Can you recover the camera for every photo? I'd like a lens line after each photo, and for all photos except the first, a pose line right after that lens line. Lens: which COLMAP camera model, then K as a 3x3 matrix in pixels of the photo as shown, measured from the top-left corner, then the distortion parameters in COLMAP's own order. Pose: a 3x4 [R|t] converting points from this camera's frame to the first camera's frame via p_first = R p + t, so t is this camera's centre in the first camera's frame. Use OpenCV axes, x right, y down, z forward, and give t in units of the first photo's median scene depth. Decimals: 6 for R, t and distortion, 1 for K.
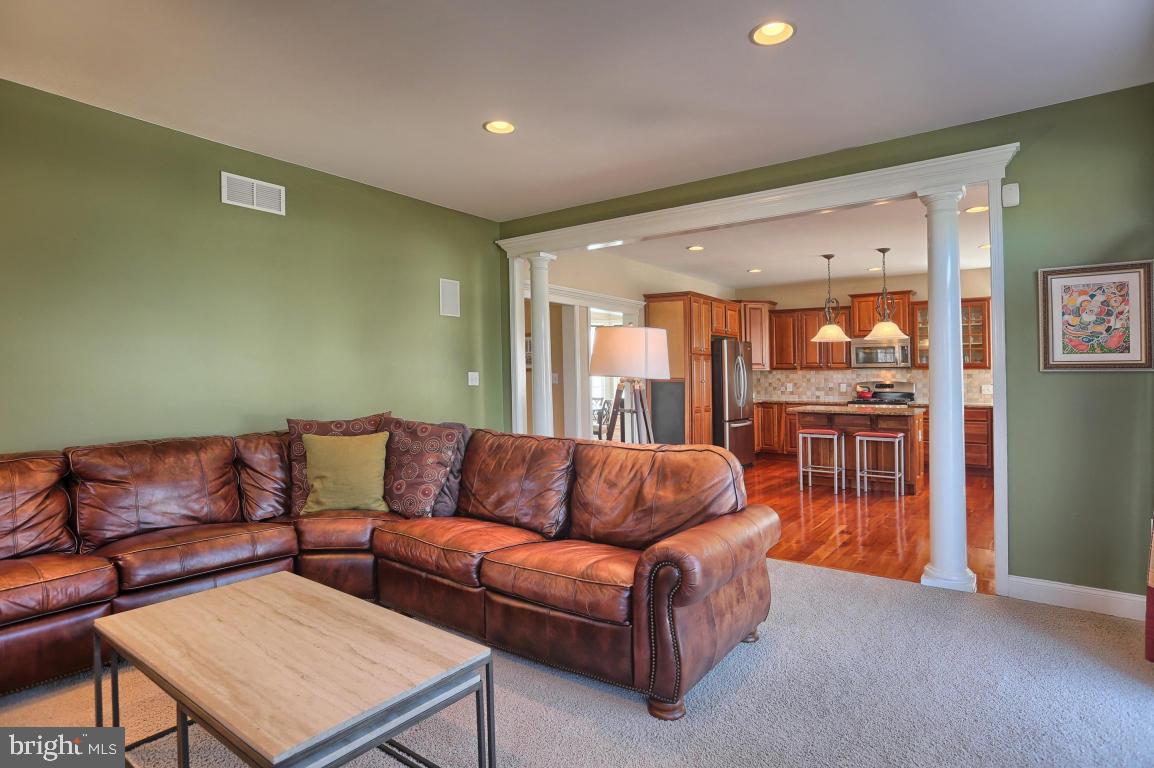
lens RADIAL K [[615.2, 0, 567.0], [0, 615.2, 380.6], [0, 0, 1]] dist [-0.014612, 0.004605]
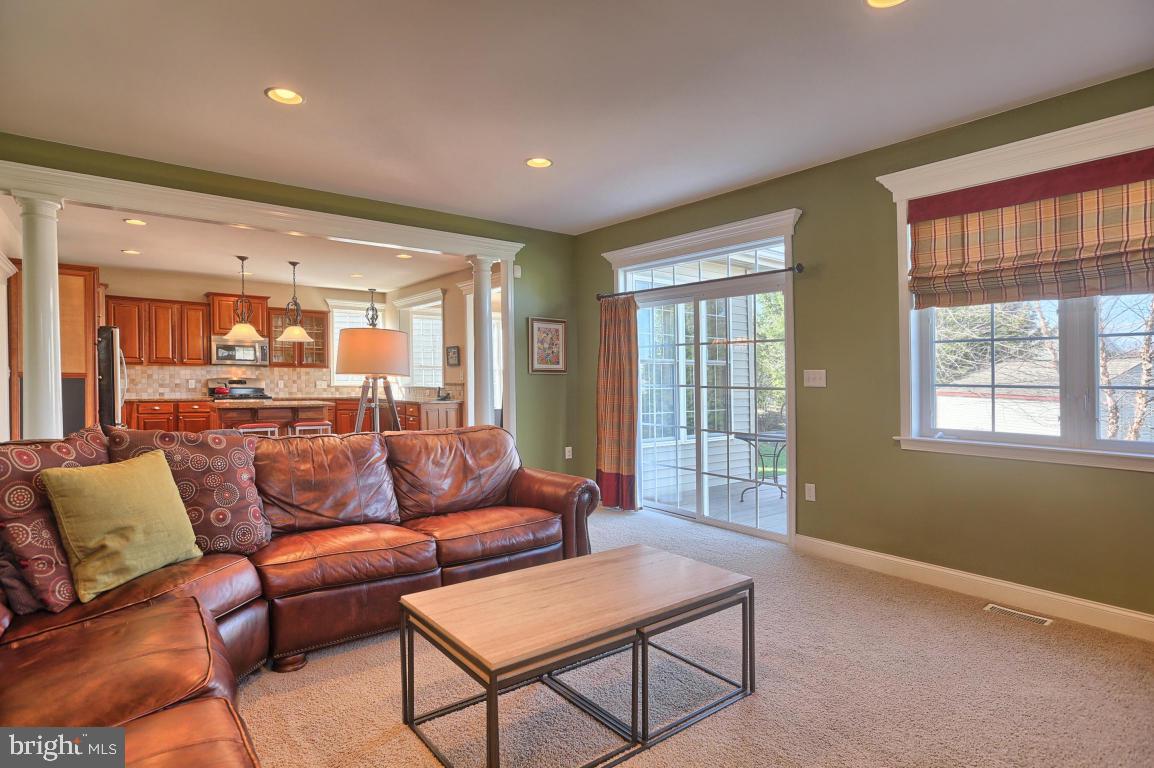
lens RADIAL K [[615.2, 0, 571.7], [0, 615.2, 380.0], [0, 0, 1]] dist [-0.014612, 0.004605]
pose [[0.248780, -0.001442, 0.968559, -0.888810], [-0.004365, 0.999987, 0.002610, -0.000086], [-0.968550, -0.004877, 0.248771, 0.391893]]
